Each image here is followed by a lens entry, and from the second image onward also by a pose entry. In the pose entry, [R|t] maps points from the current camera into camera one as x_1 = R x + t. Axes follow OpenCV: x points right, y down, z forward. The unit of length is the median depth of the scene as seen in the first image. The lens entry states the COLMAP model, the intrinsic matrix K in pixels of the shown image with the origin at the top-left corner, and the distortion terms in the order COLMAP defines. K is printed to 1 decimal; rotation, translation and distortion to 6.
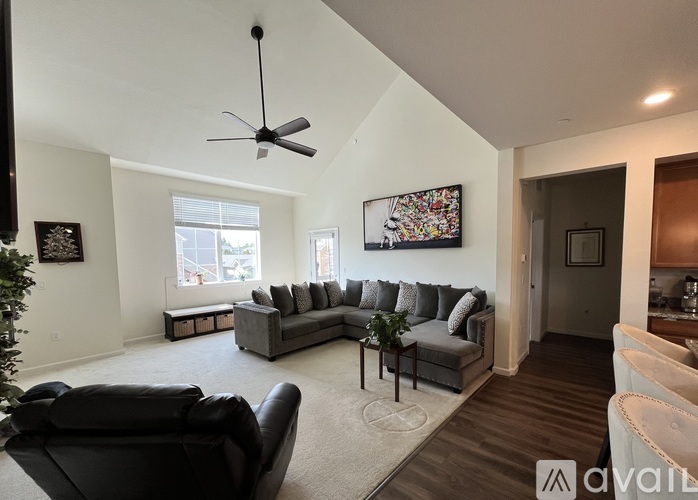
lens RADIAL K [[298.6, 0, 354.3], [0, 298.6, 274.5], [0, 0, 1]] dist [0.002536, 0.000459]
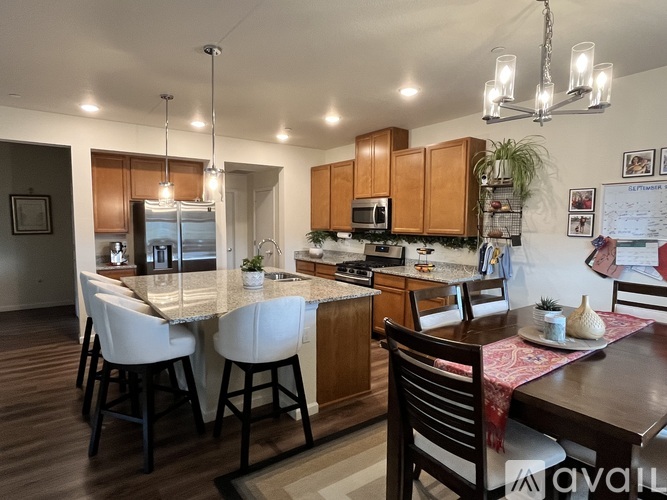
lens RADIAL K [[389.7, 0, 334.0], [0, 389.7, 250.9], [0, 0, 1]] dist [0.006826, 0.001098]
pose [[0.219575, -0.061629, 0.973647, -0.235644], [0.053589, 0.997258, 0.051039, 0.012649], [-0.974123, 0.040970, 0.222275, -0.205238]]
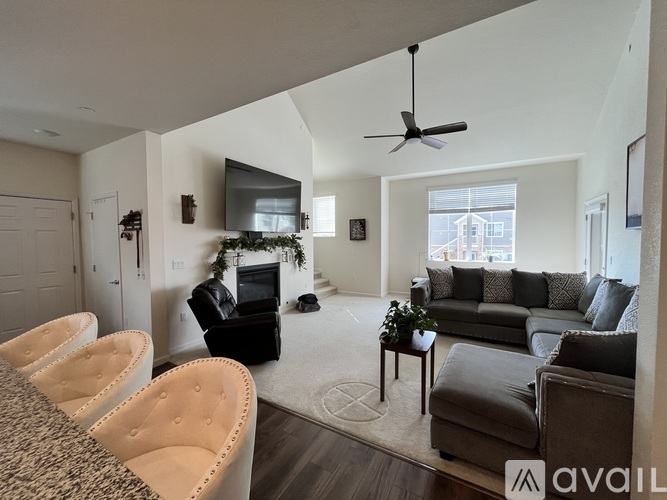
lens RADIAL K [[268.4, 0, 332.5], [0, 268.4, 249.8], [0, 0, 1]] dist [-0.002841, -0.000189]
pose [[0.198591, 0.051734, -0.978716, 0.517913], [-0.058488, 0.997452, 0.040856, -0.032590], [0.978336, 0.049129, 0.201111, 0.394196]]
